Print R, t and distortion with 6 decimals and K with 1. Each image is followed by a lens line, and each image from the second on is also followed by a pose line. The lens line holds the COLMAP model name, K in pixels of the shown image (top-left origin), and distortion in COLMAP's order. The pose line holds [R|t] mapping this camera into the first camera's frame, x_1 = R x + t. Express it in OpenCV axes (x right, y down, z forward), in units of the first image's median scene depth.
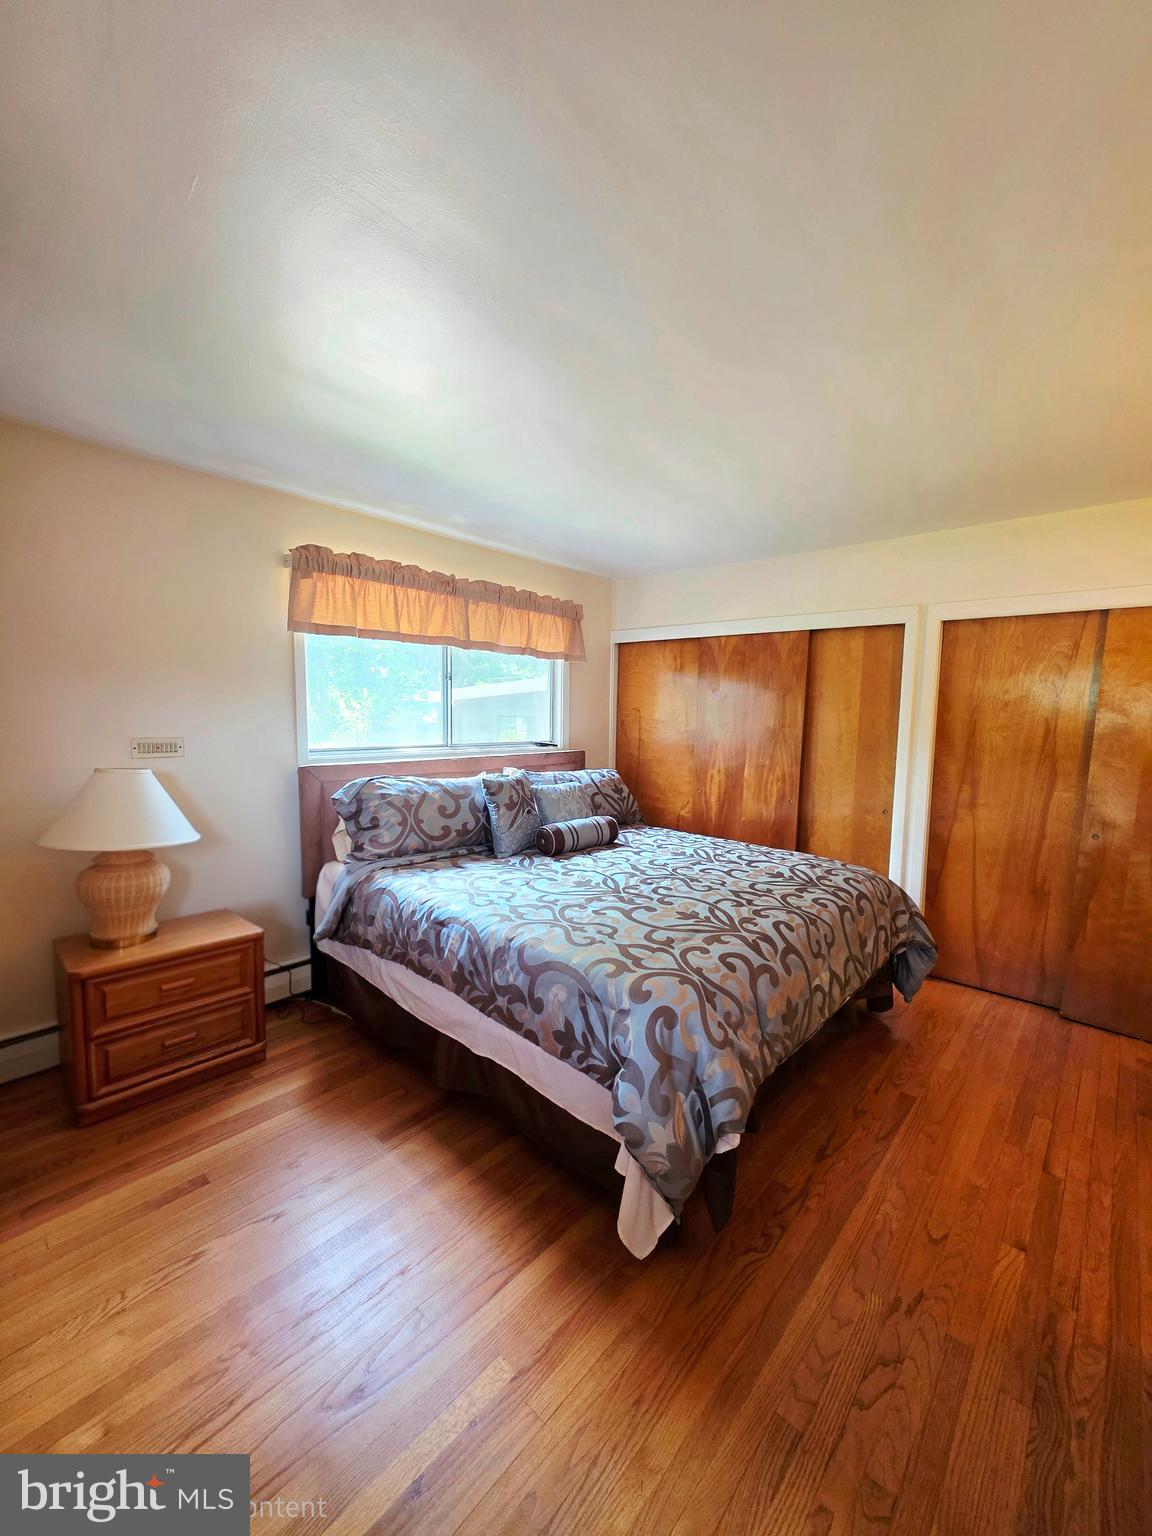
lens RADIAL K [[614.4, 0, 580.8], [0, 614.4, 768.5], [0, 0, 1]] dist [-0.000666, 0.001173]
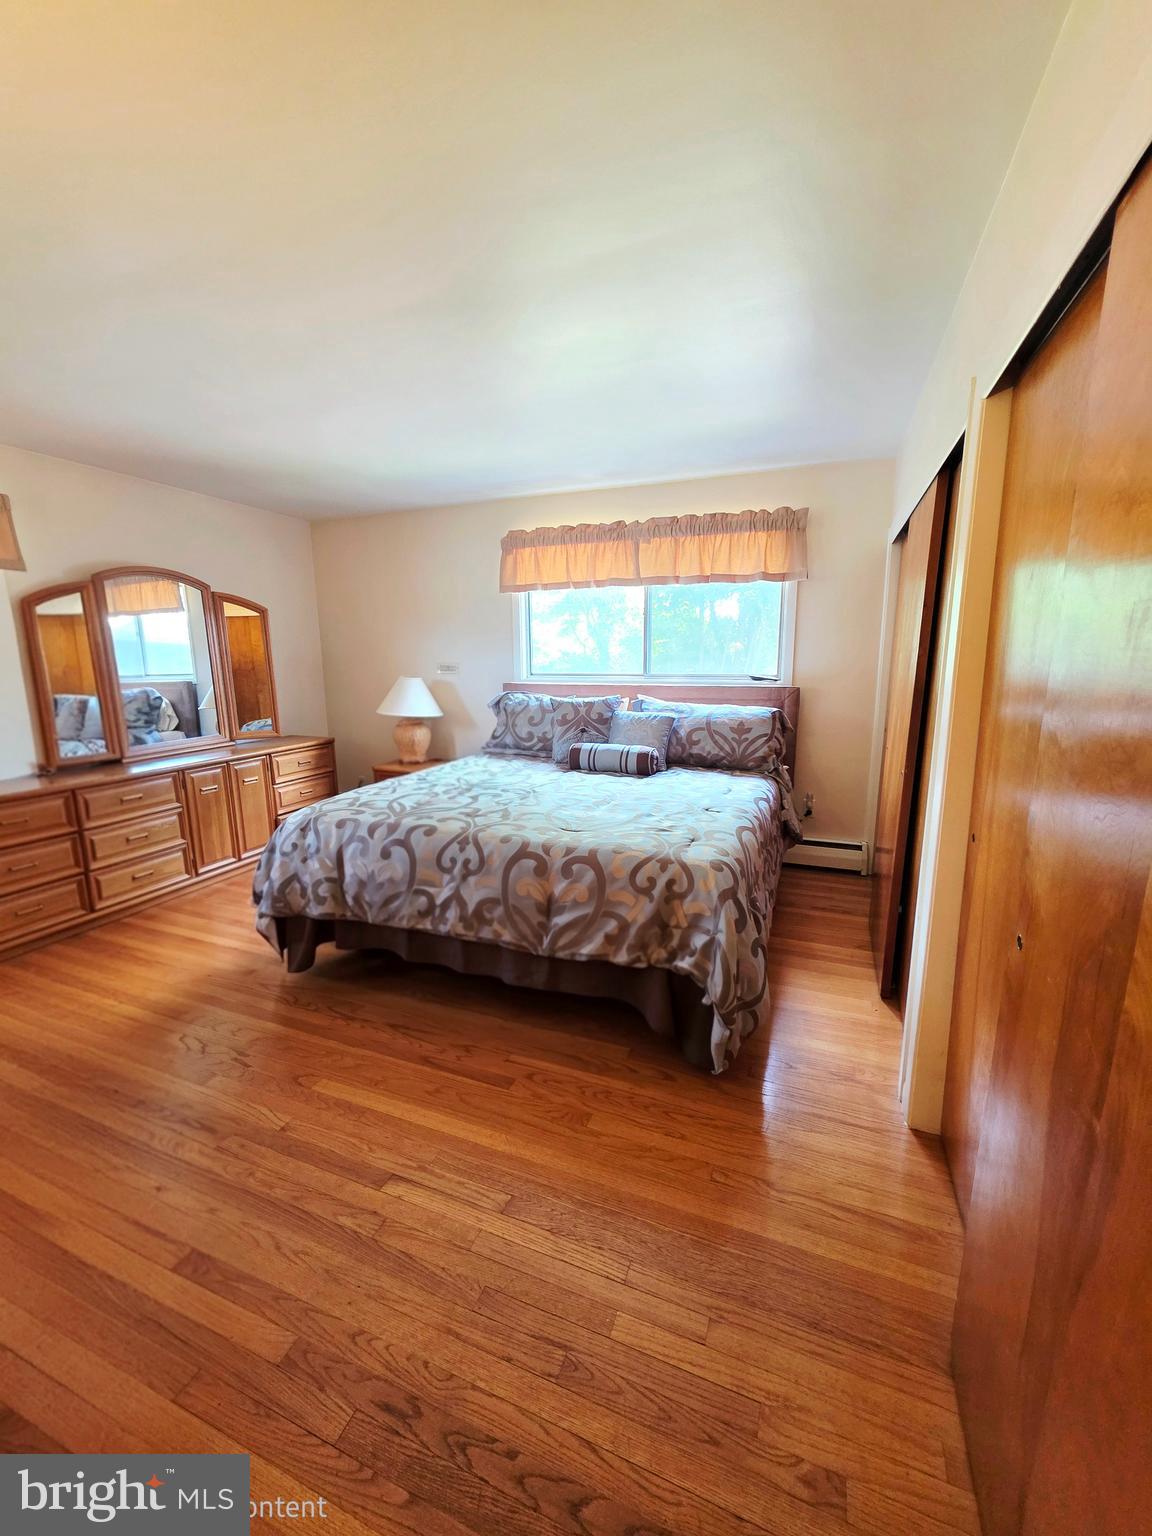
lens RADIAL K [[614.4, 0, 578.3], [0, 614.4, 770.8], [0, 0, 1]] dist [-0.000666, 0.001173]
pose [[0.345506, 0.156187, -0.925328, 1.013178], [-0.076901, 0.987448, 0.137959, -0.012814], [0.935260, 0.023493, 0.353180, 0.616596]]
